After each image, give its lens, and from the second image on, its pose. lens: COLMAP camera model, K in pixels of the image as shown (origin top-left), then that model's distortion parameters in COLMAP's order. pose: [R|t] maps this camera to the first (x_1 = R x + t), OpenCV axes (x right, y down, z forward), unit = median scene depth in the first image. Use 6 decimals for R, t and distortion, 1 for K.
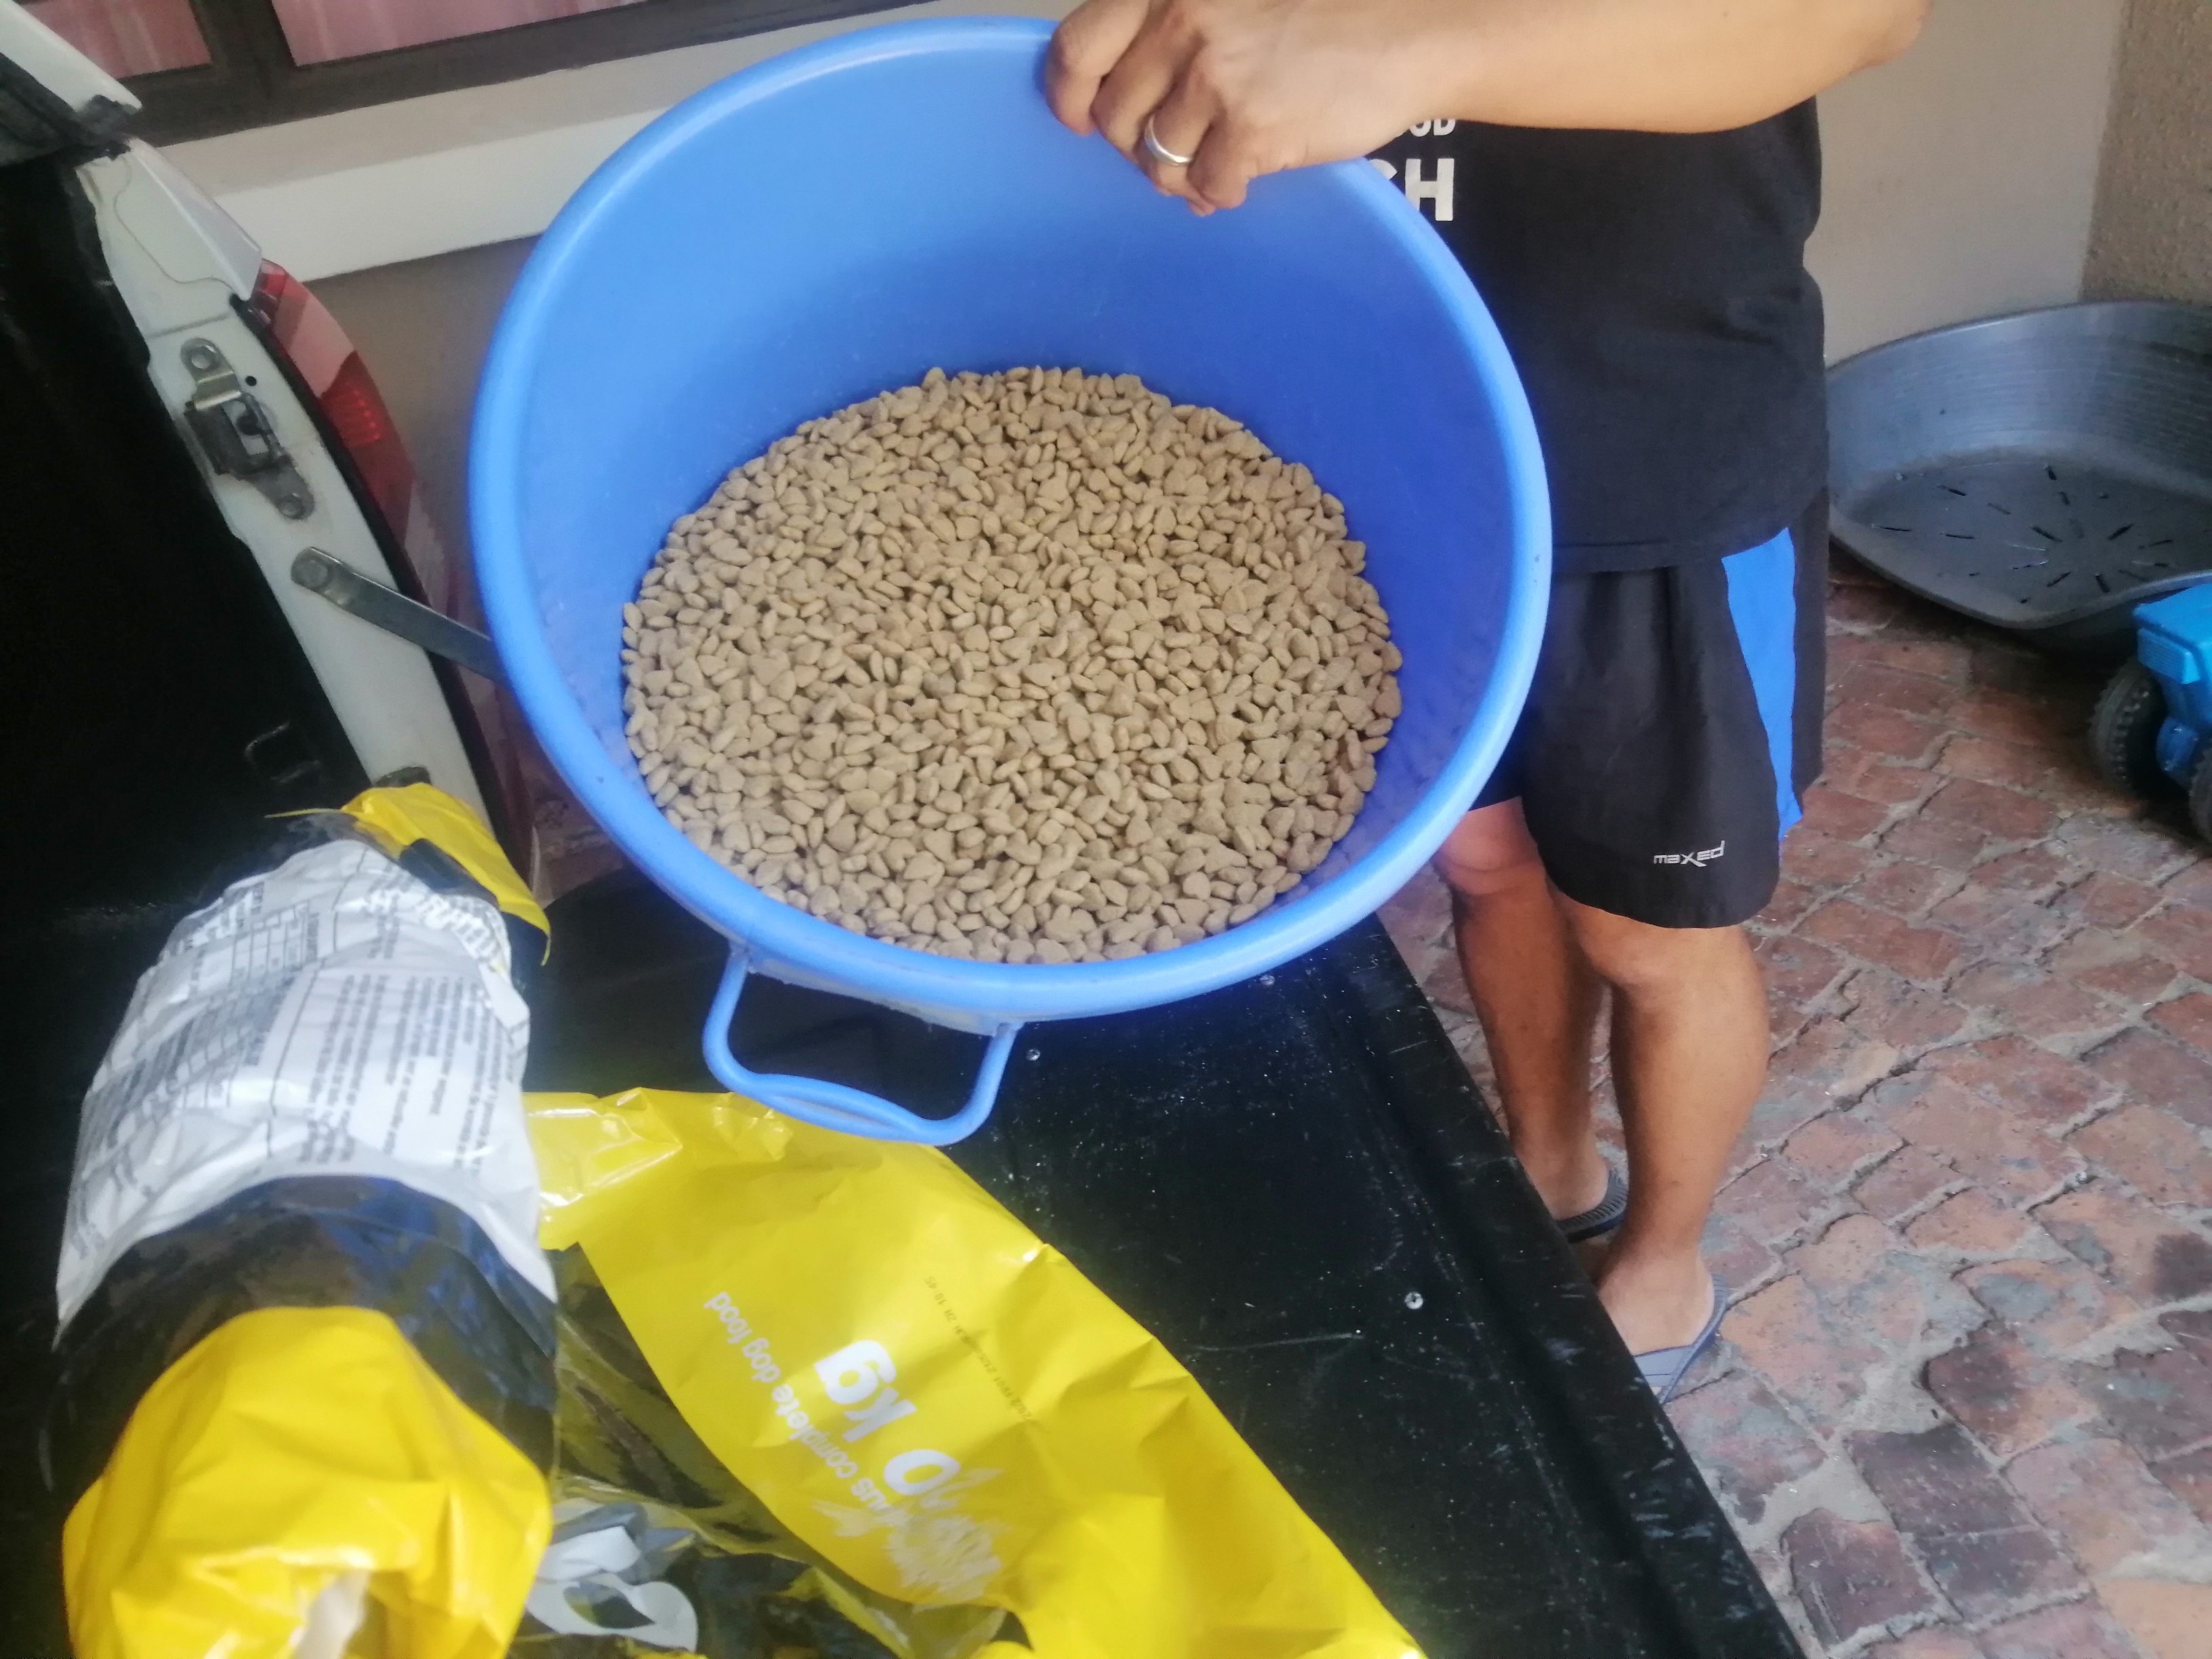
lens RADIAL K [[1710.6, 0, 1103.6], [0, 1710.6, 841.2], [0, 0, 1]] dist [0.000670, 0.022032]
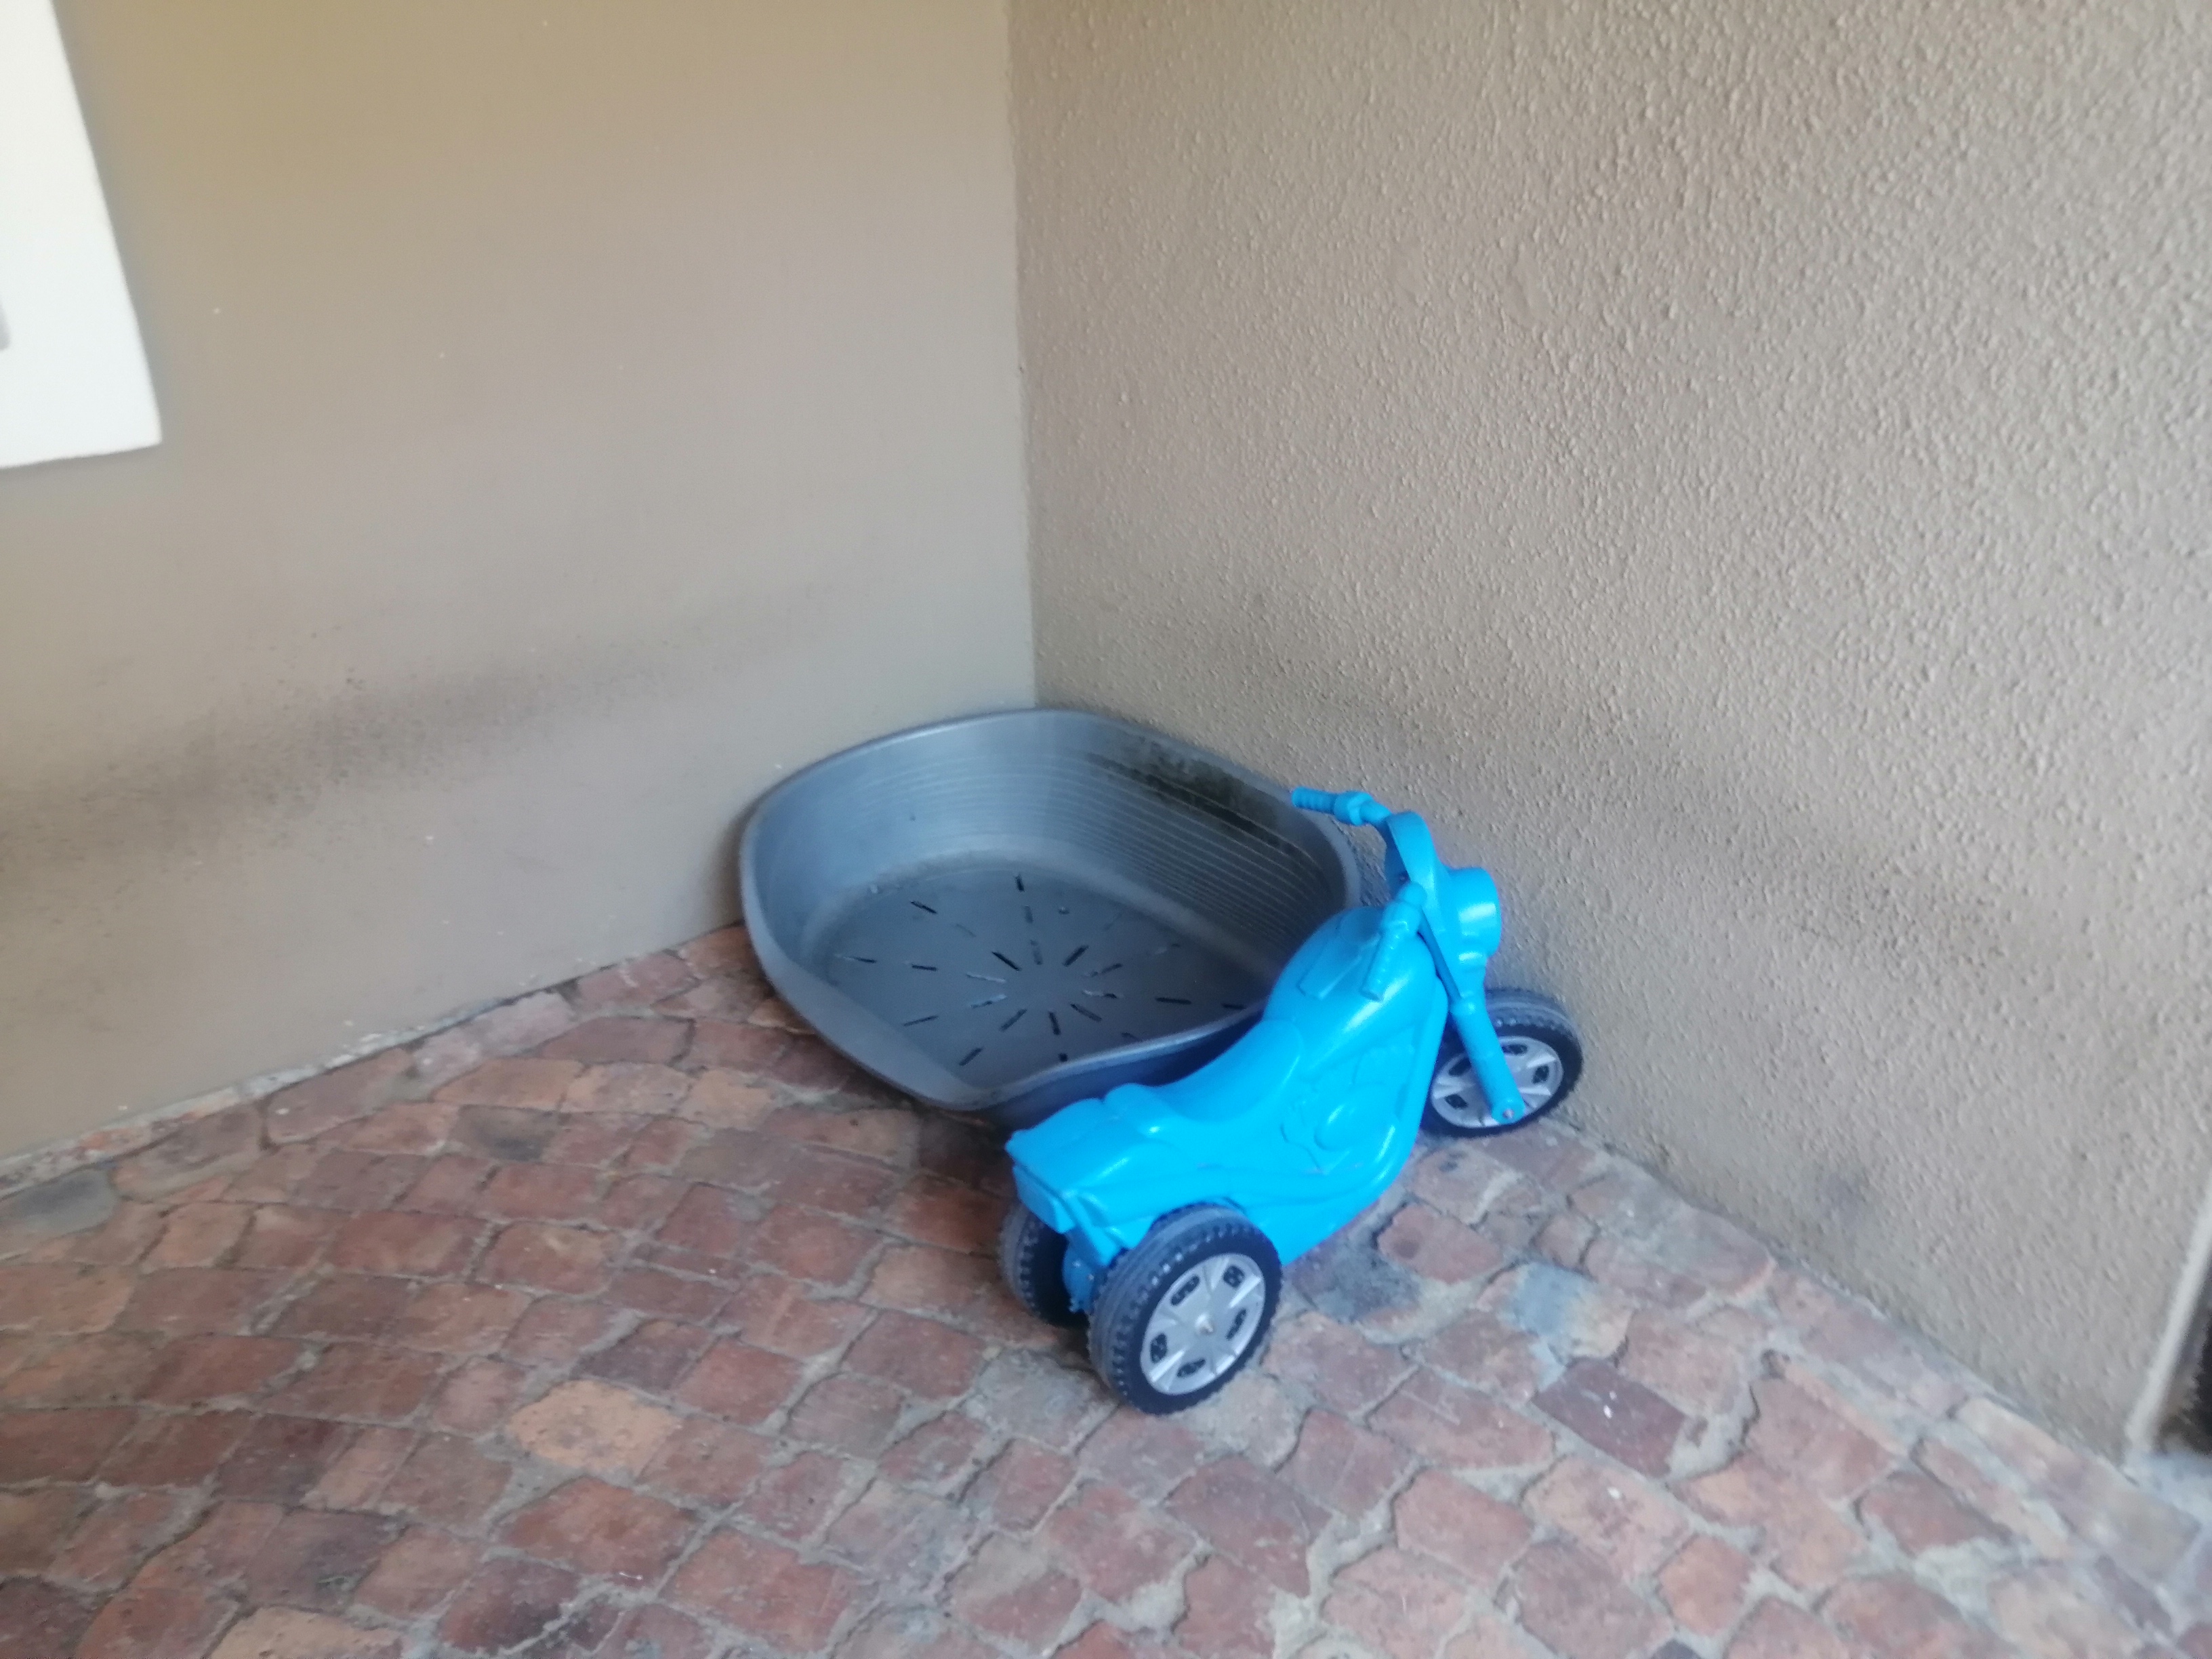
lens RADIAL K [[1710.6, 0, 1109.9], [0, 1710.6, 821.1], [0, 0, 1]] dist [0.000670, 0.022032]
pose [[0.907767, -0.047593, 0.416765, 0.274527], [0.108005, 0.986563, -0.122587, -0.169814], [-0.405331, 0.156293, 0.900710, 0.164288]]
